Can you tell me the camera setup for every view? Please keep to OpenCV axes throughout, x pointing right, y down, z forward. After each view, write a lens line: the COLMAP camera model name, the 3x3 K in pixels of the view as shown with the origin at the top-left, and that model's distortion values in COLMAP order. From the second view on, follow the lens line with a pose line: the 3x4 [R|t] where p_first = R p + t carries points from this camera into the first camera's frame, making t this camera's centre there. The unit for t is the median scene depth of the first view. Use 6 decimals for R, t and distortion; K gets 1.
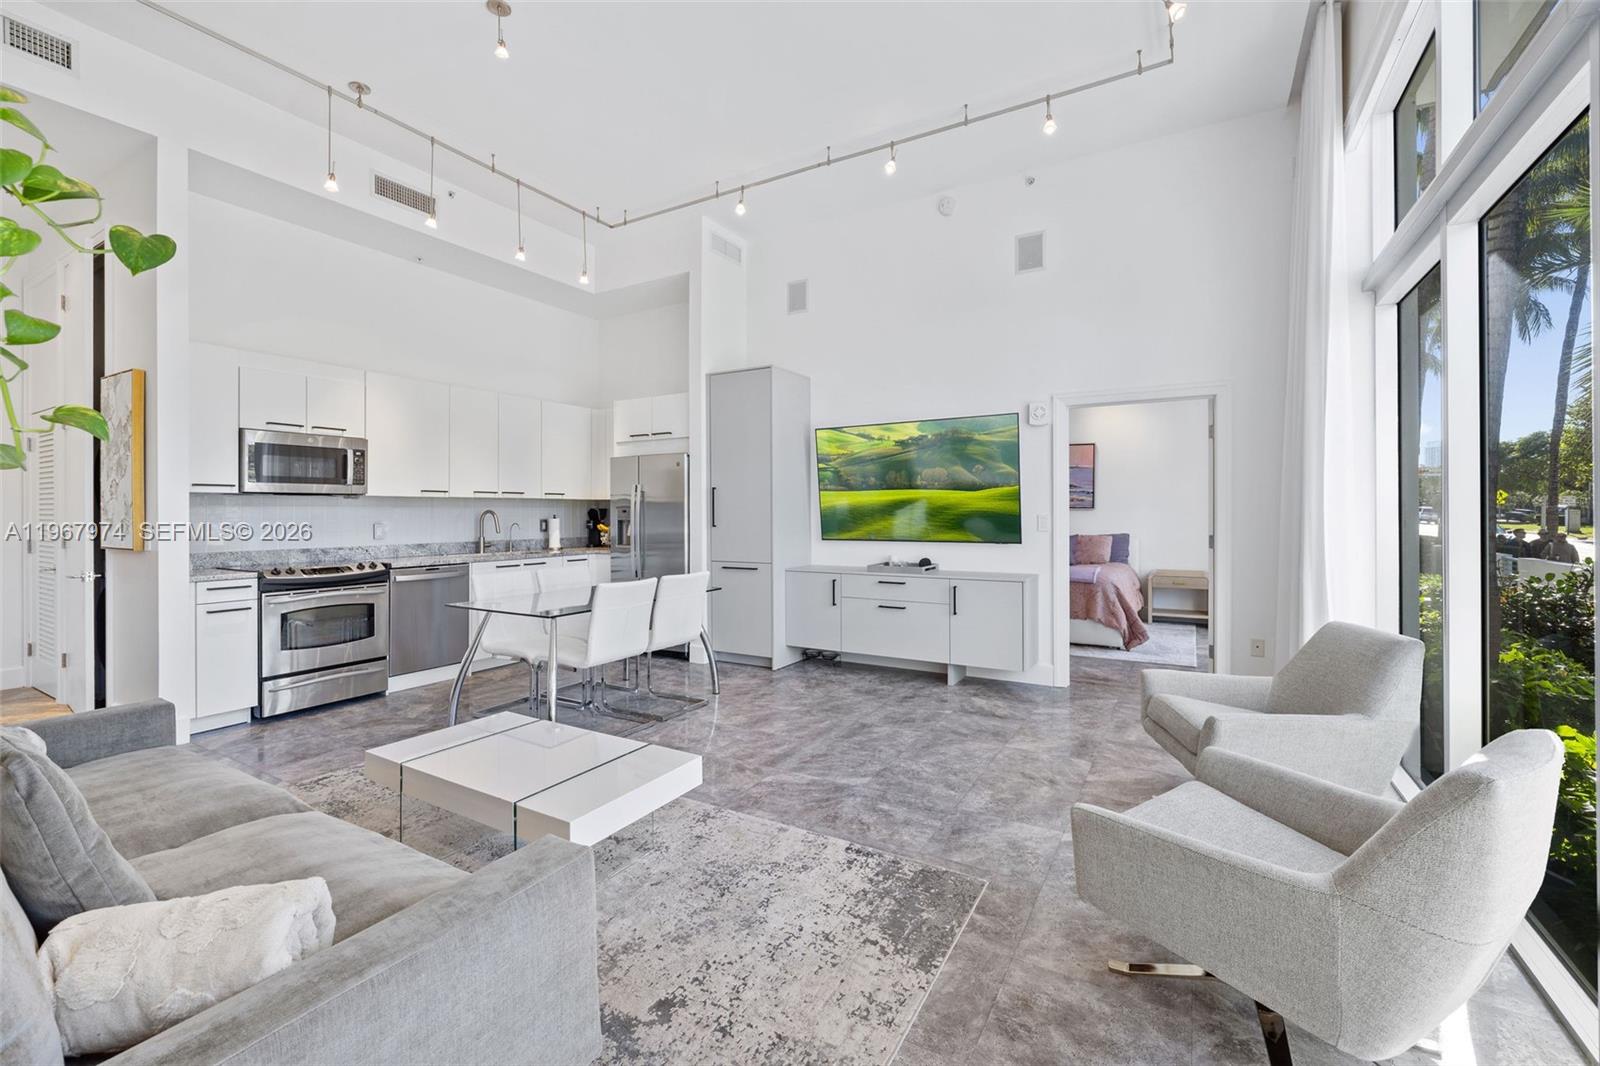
lens RADIAL K [[688.5, 0, 785.2], [0, 688.5, 510.4], [0, 0, 1]] dist [-0.000459, -0.000015]
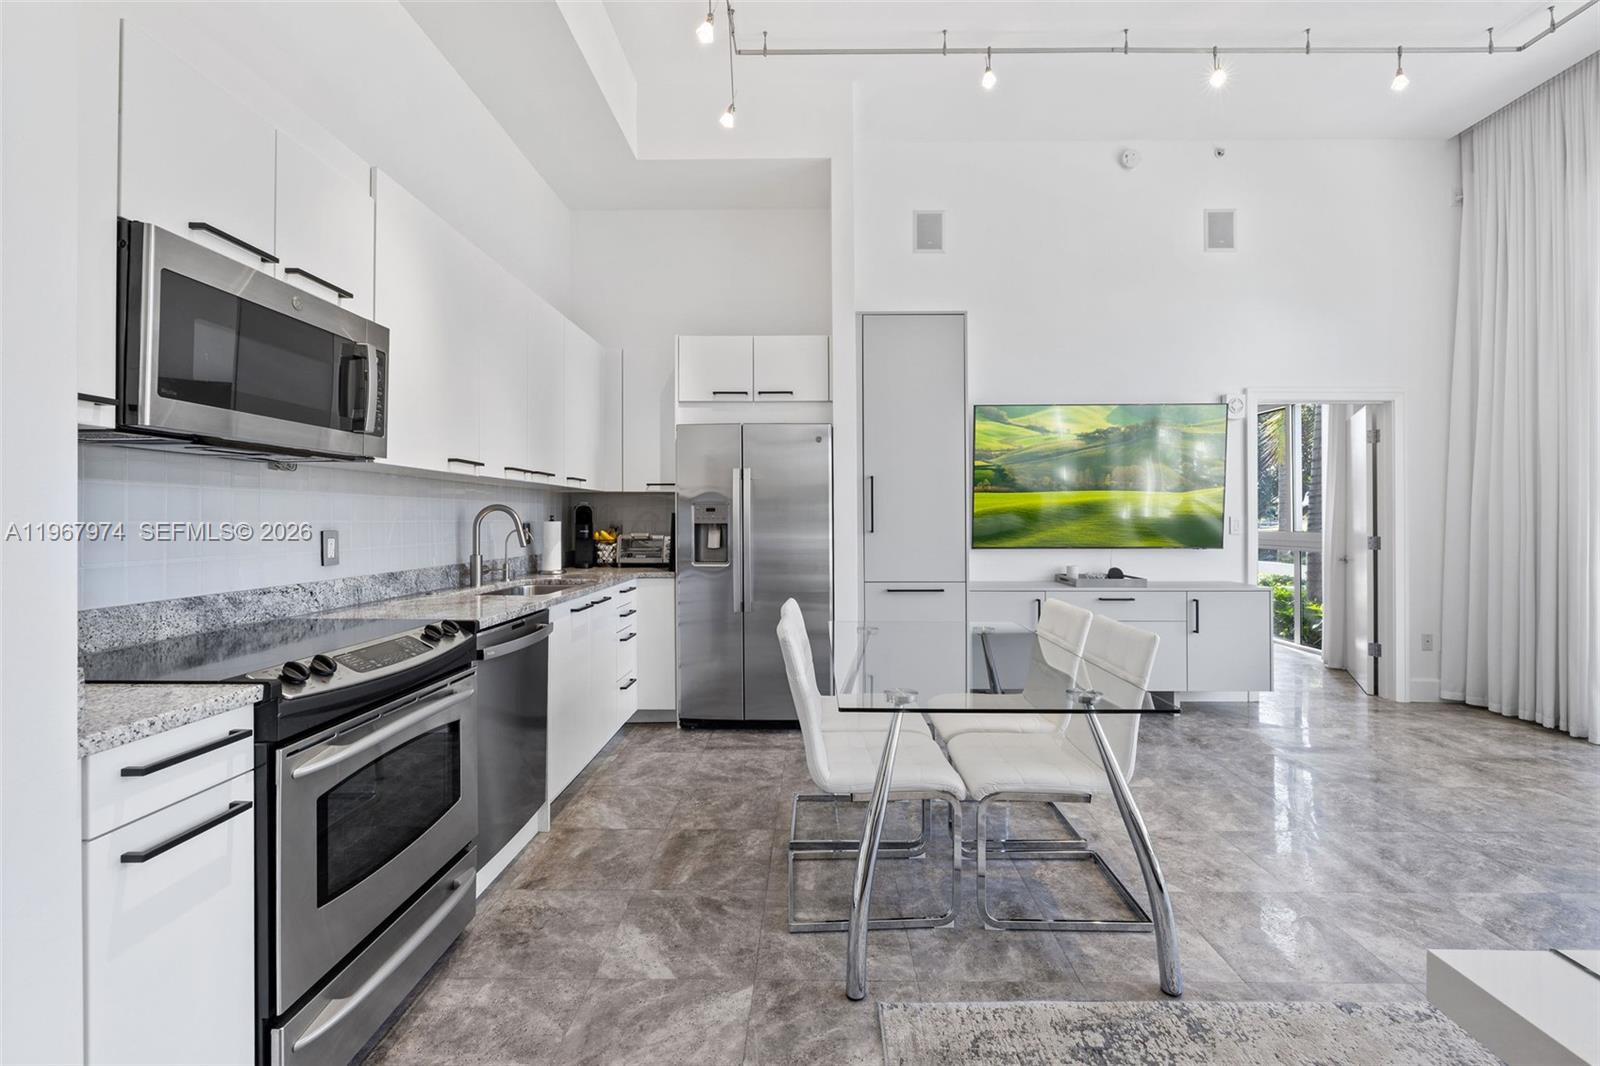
lens RADIAL K [[687.9, 0, 811.5], [0, 687.9, 514.6], [0, 0, 1]] dist [-0.000724, -0.000578]
pose [[0.861629, 0.006371, 0.507499, -0.611195], [-0.003817, 0.999974, -0.006073, 0.012169], [-0.507525, 0.003296, 0.861631, 0.520097]]
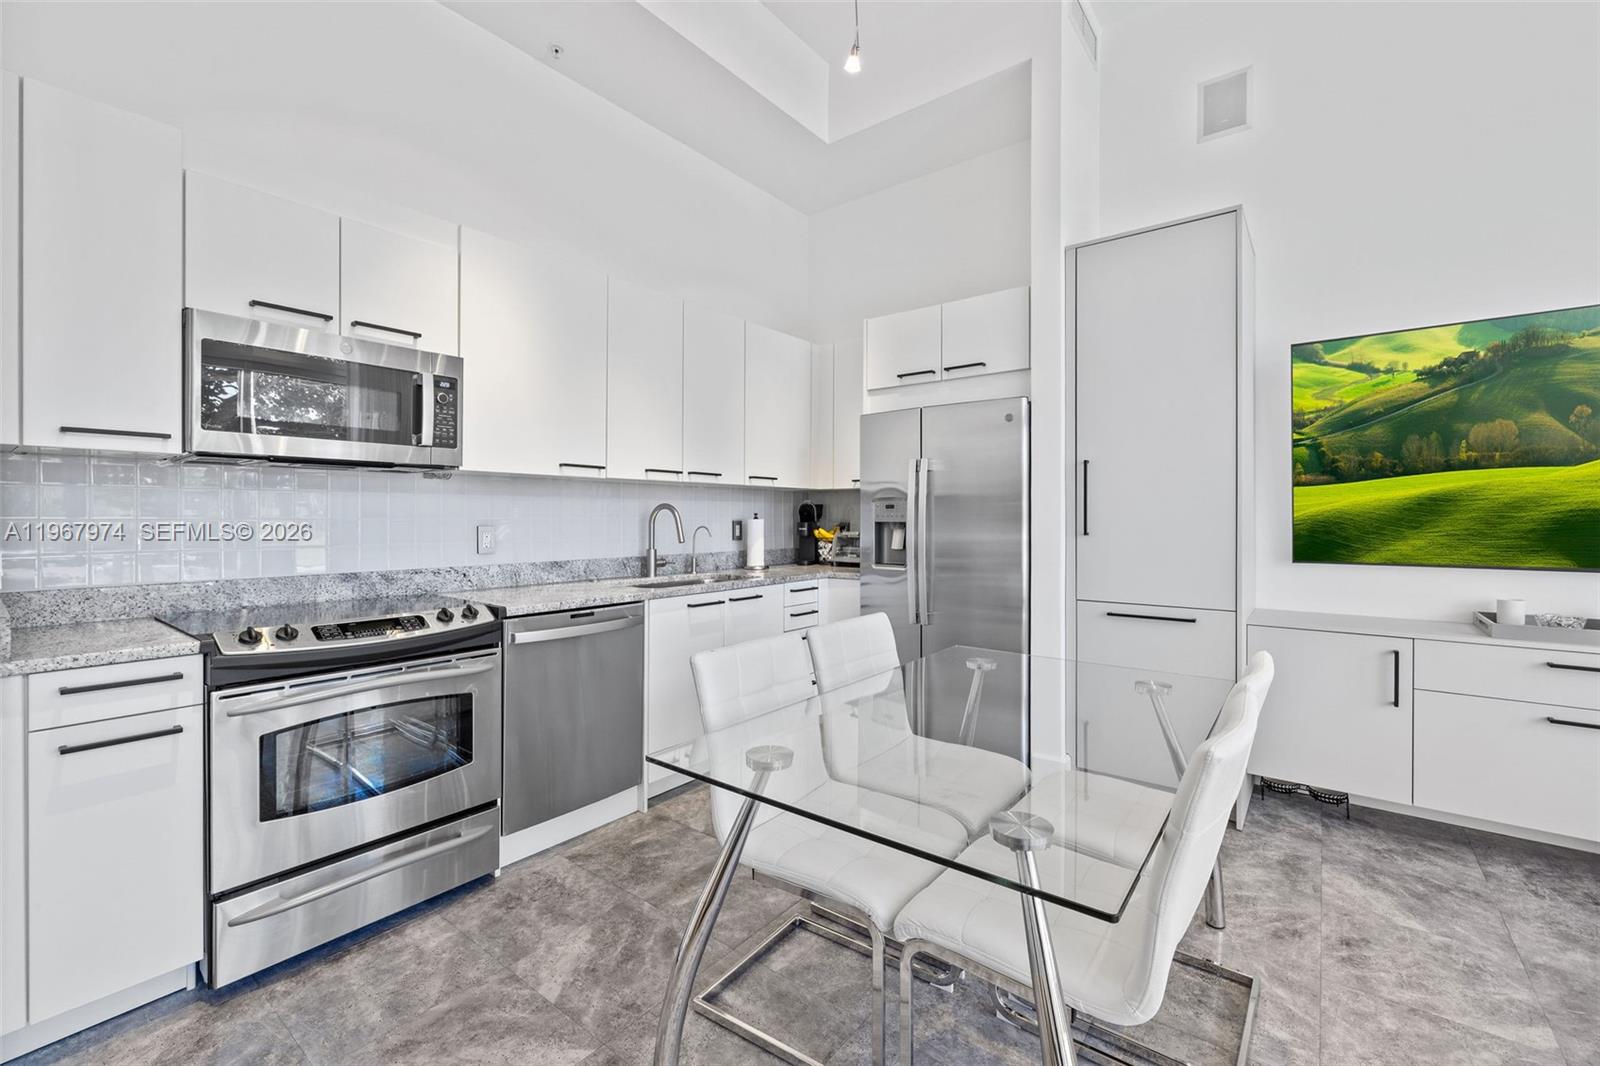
lens RADIAL K [[675.2, 0, 788.7], [0, 675.2, 520.1], [0, 0, 1]] dist [-0.000753, -0.000279]
pose [[0.991453, 0.005561, -0.130349, -0.313178], [-0.004556, 0.999958, 0.008005, 0.010802], [0.130388, -0.007343, 0.991436, 0.554845]]
